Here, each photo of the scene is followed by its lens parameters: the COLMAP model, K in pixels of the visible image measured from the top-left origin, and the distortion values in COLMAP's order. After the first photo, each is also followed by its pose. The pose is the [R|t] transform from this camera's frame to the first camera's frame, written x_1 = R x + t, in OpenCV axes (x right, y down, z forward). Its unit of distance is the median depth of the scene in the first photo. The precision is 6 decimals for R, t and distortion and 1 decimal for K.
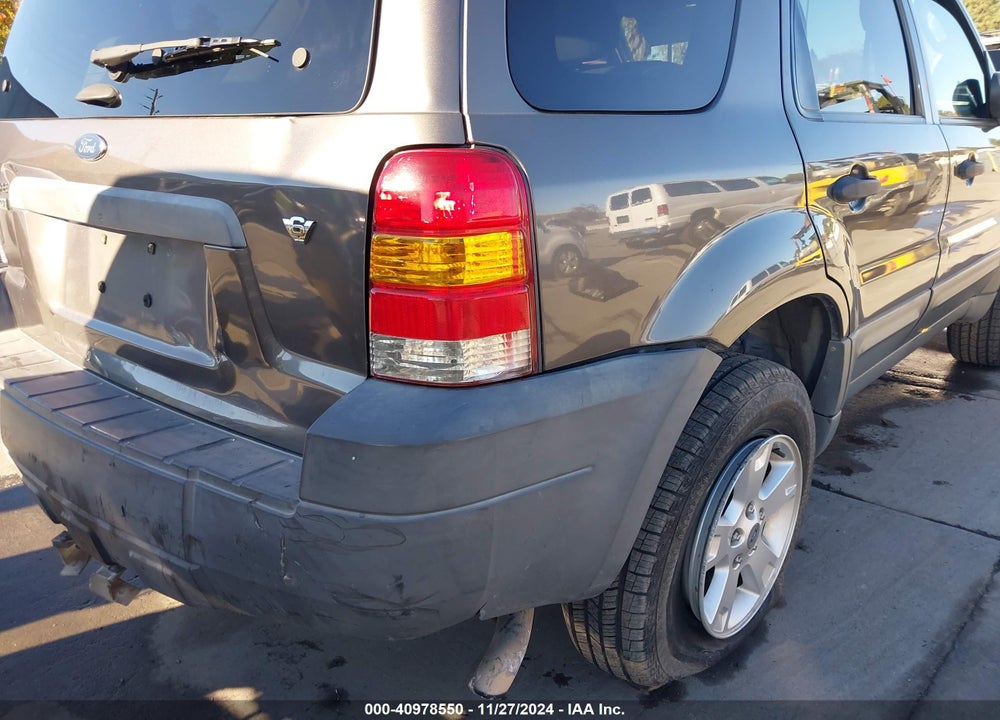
lens RADIAL K [[791.2, 0, 498.1], [0, 791.2, 383.7], [0, 0, 1]] dist [-0.012364, 0.009146]
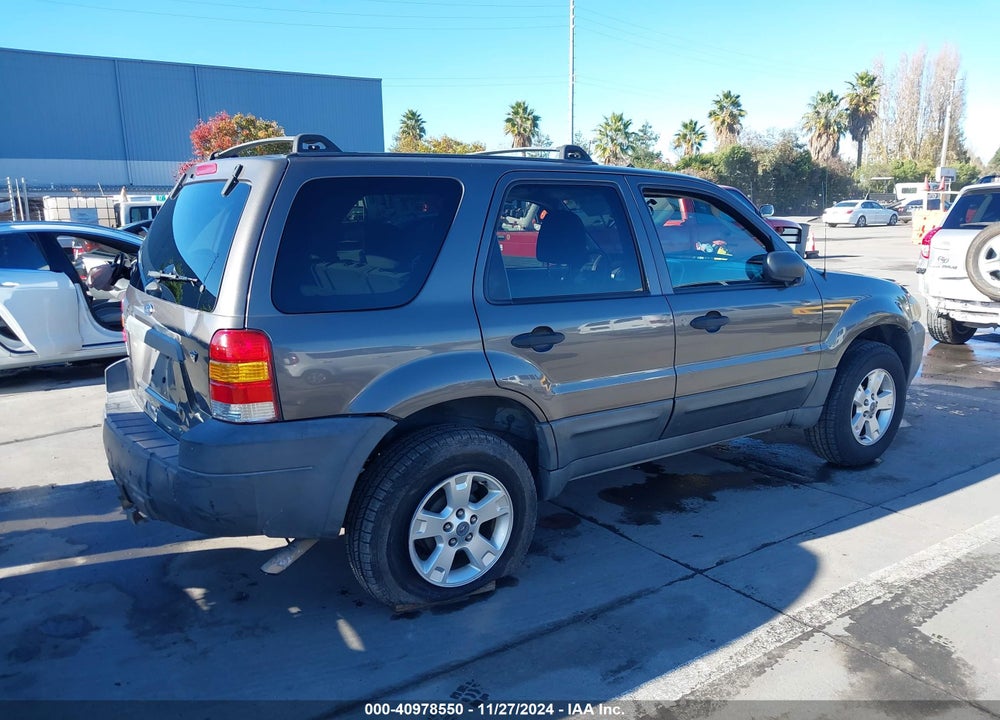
lens RADIAL K [[798.4, 0, 479.6], [0, 798.4, 364.6], [0, 0, 1]] dist [0.063736, -0.000602]
pose [[0.965114, 0.048777, -0.257246, 1.125133], [-0.080610, 0.990126, -0.114685, 0.042066], [0.249112, 0.131420, 0.959517, -1.065207]]
